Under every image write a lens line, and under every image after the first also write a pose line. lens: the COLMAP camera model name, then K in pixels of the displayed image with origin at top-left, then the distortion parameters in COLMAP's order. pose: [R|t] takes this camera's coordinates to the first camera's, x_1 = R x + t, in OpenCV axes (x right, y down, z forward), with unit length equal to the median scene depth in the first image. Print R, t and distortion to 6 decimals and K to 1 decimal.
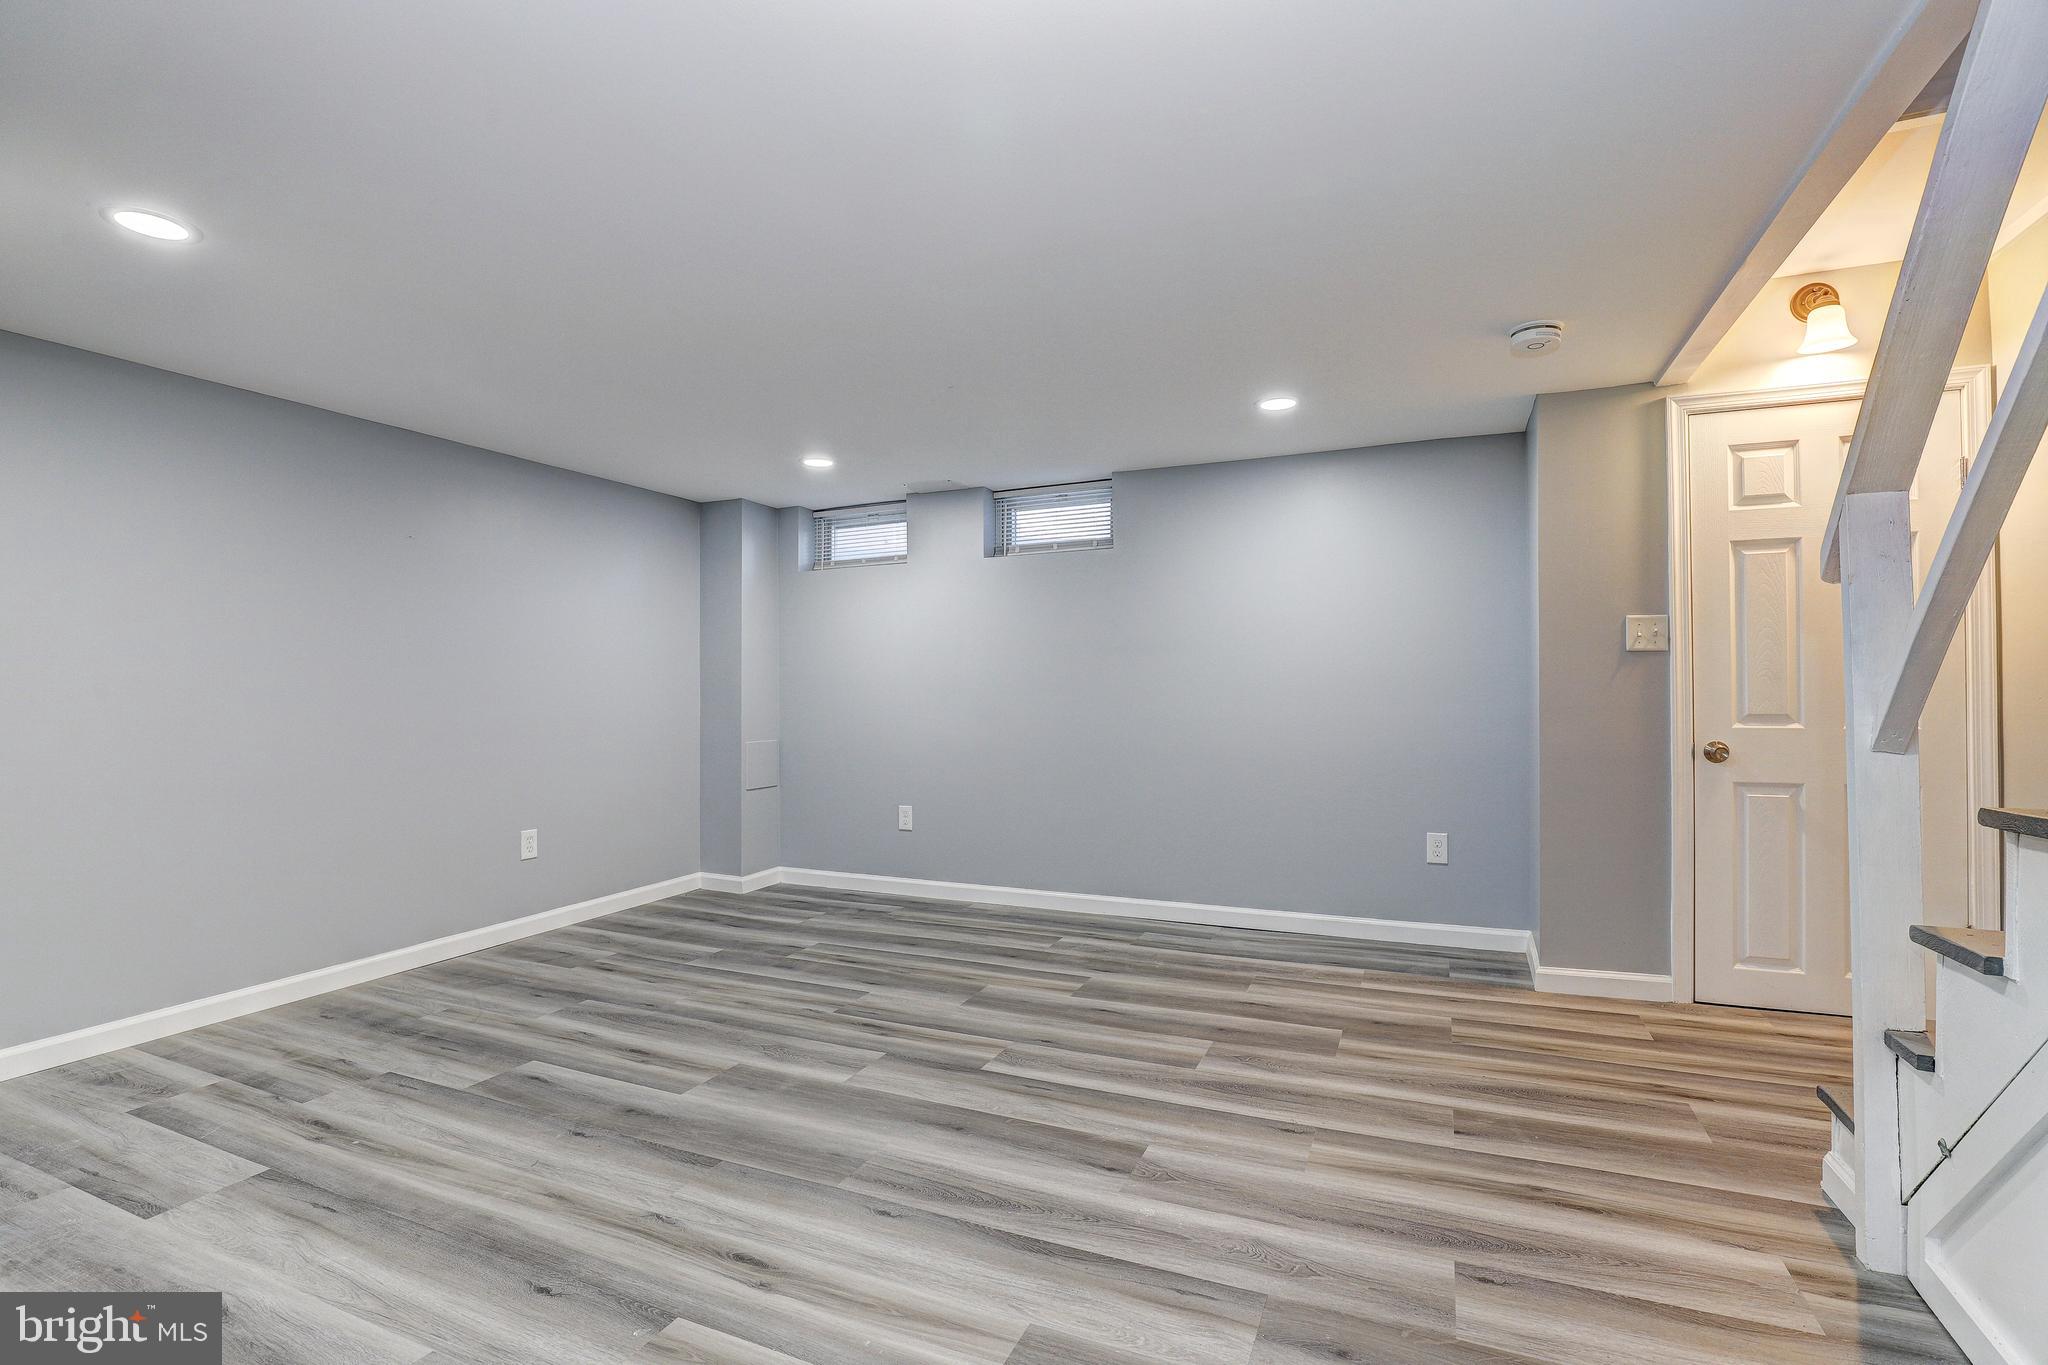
lens RADIAL K [[941.1, 0, 1028.4], [0, 941.1, 684.9], [0, 0, 1]] dist [-0.035228, 0.006906]
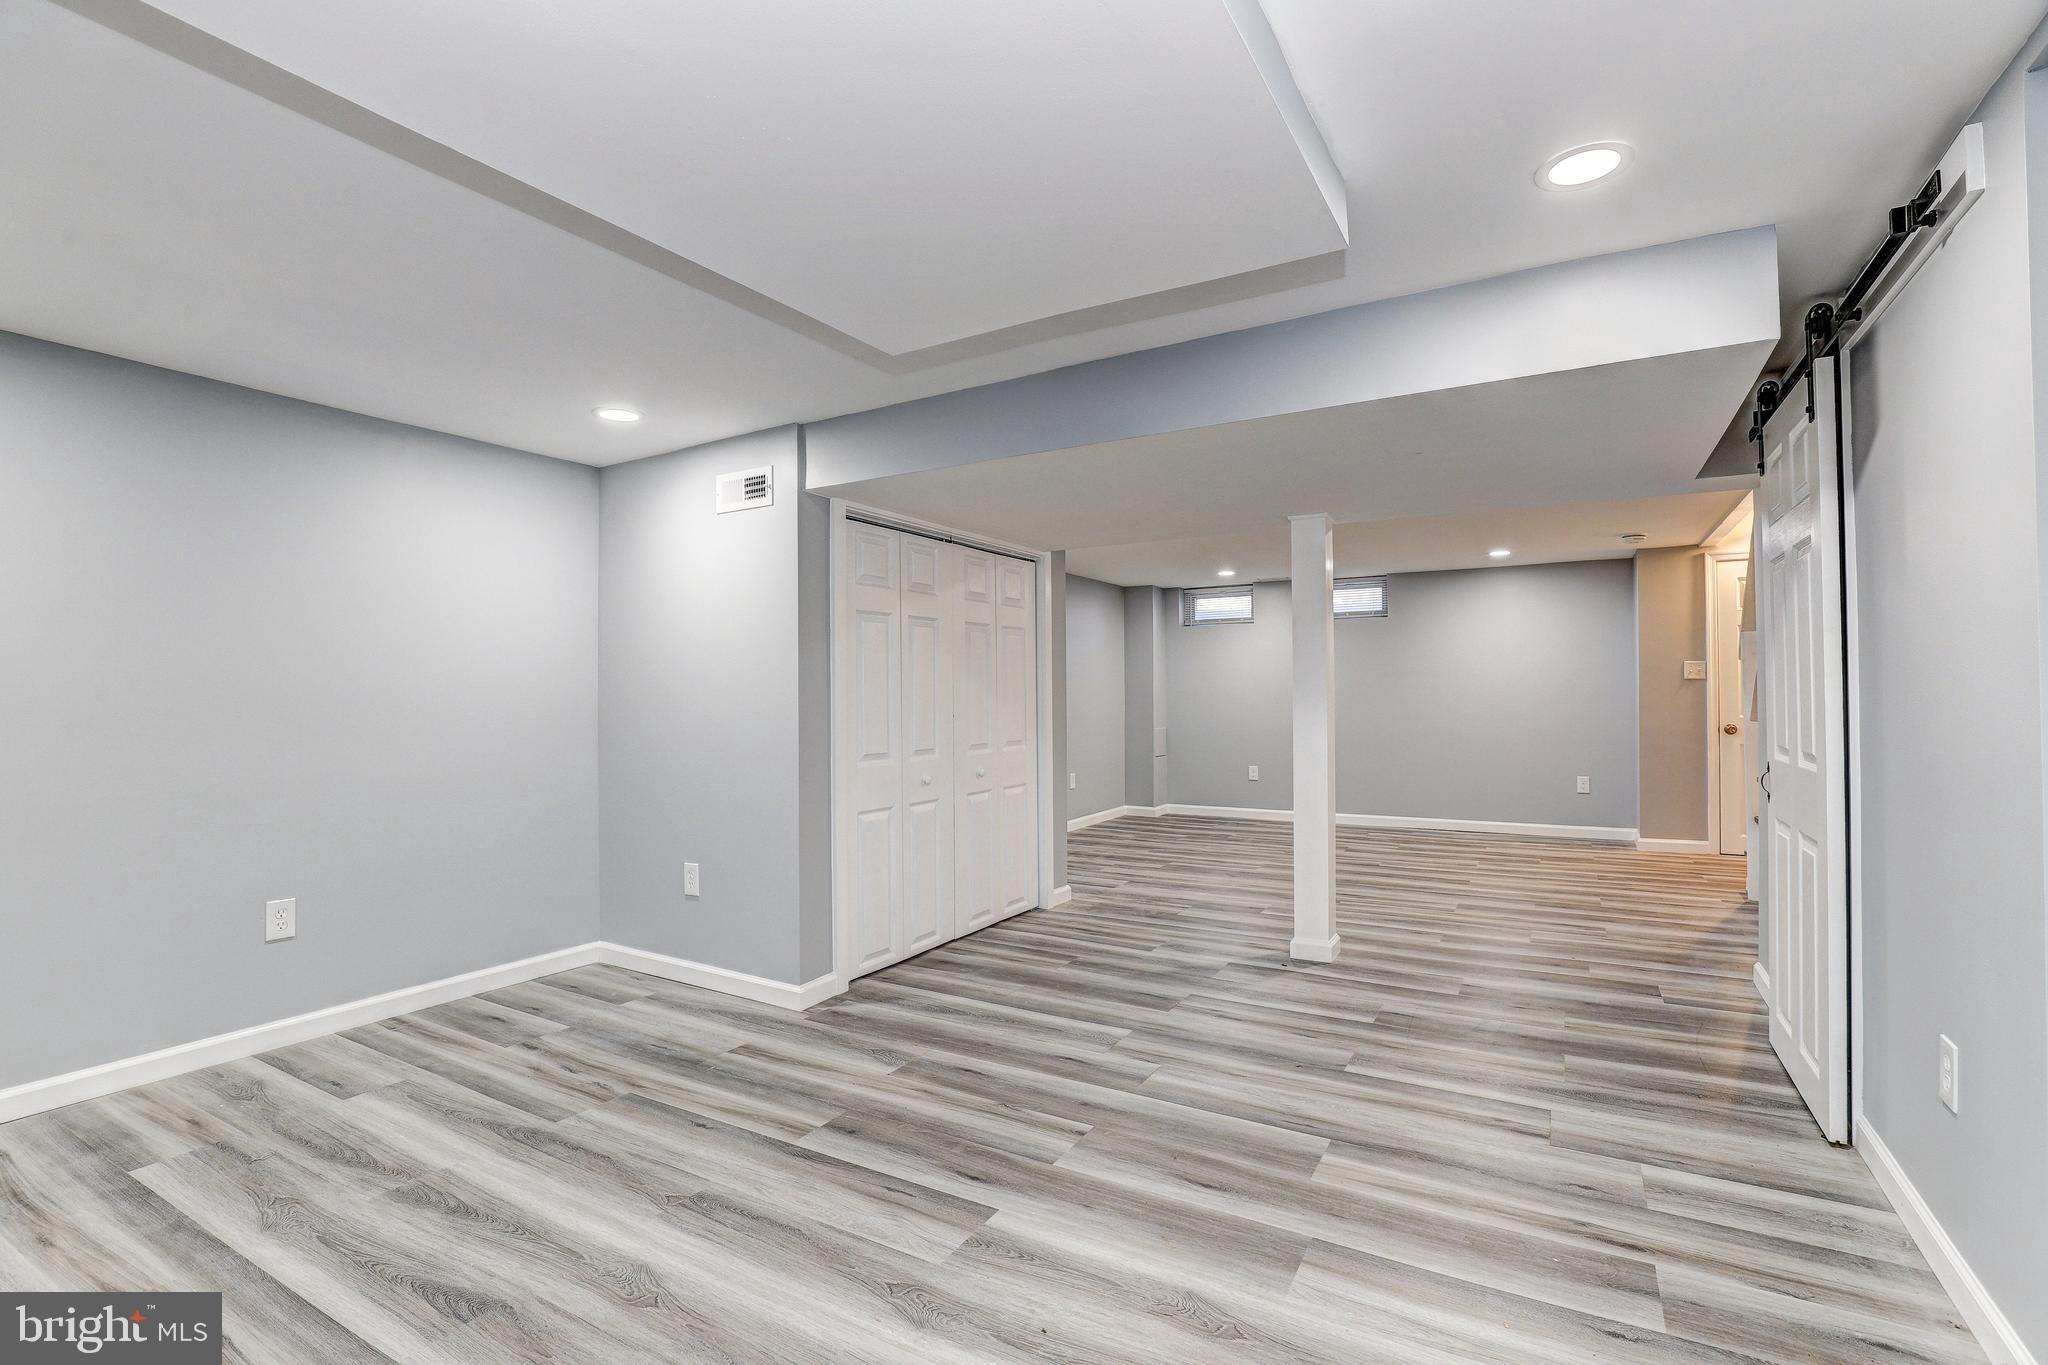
lens RADIAL K [[941.1, 0, 1026.1], [0, 941.1, 683.1], [0, 0, 1]] dist [-0.035228, 0.006906]
pose [[0.994503, -0.000281, -0.104709, -0.604769], [-0.000735, 0.999953, -0.009656, -0.007919], [0.104707, 0.009680, 0.994456, -1.226426]]
